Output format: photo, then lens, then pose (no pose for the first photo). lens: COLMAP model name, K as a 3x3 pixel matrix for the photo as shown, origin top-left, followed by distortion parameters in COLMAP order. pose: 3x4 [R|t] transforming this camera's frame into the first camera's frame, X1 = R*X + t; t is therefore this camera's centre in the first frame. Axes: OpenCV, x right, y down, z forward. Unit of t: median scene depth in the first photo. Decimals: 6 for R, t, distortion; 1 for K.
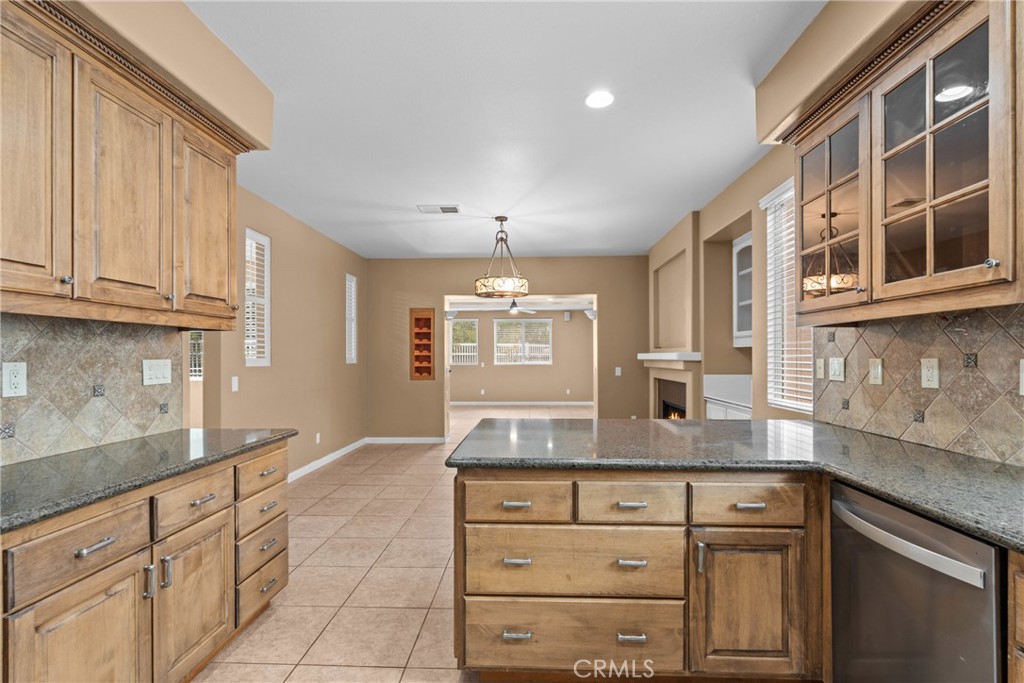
lens RADIAL K [[477.5, 0, 514.4], [0, 477.5, 351.2], [0, 0, 1]] dist [0.001321, 0.000074]
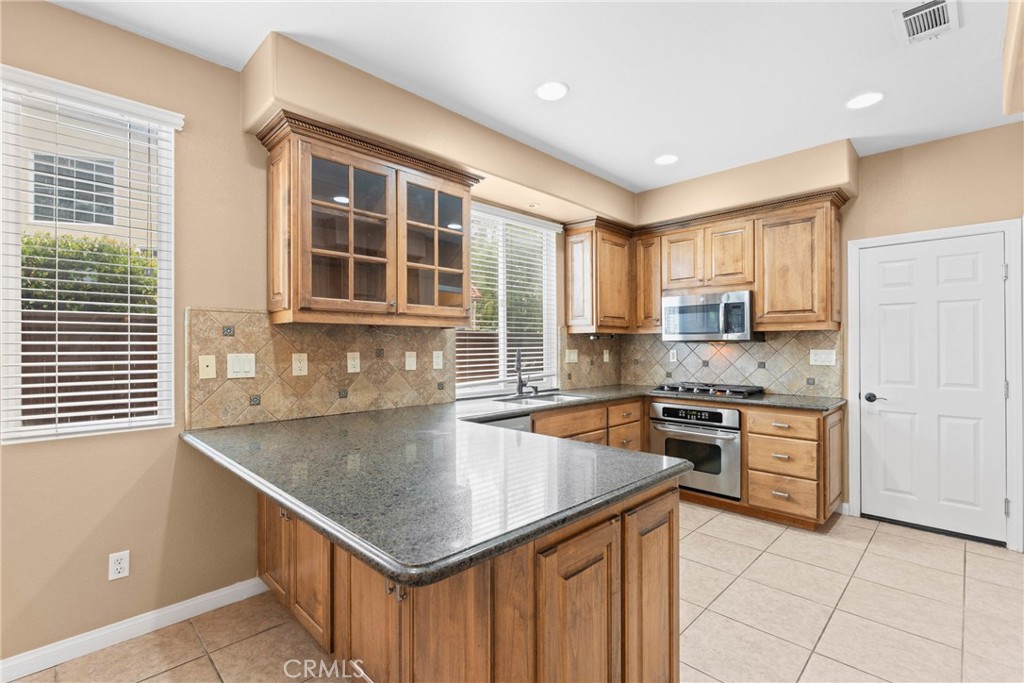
lens RADIAL K [[456.0, 0, 512.4], [0, 456.0, 343.5], [0, 0, 1]] dist [-0.003937, -0.000376]
pose [[-0.738642, 0.006681, 0.674064, -0.389526], [-0.002797, 0.999912, -0.012975, 0.004602], [-0.674092, -0.011469, -0.738559, 1.541728]]
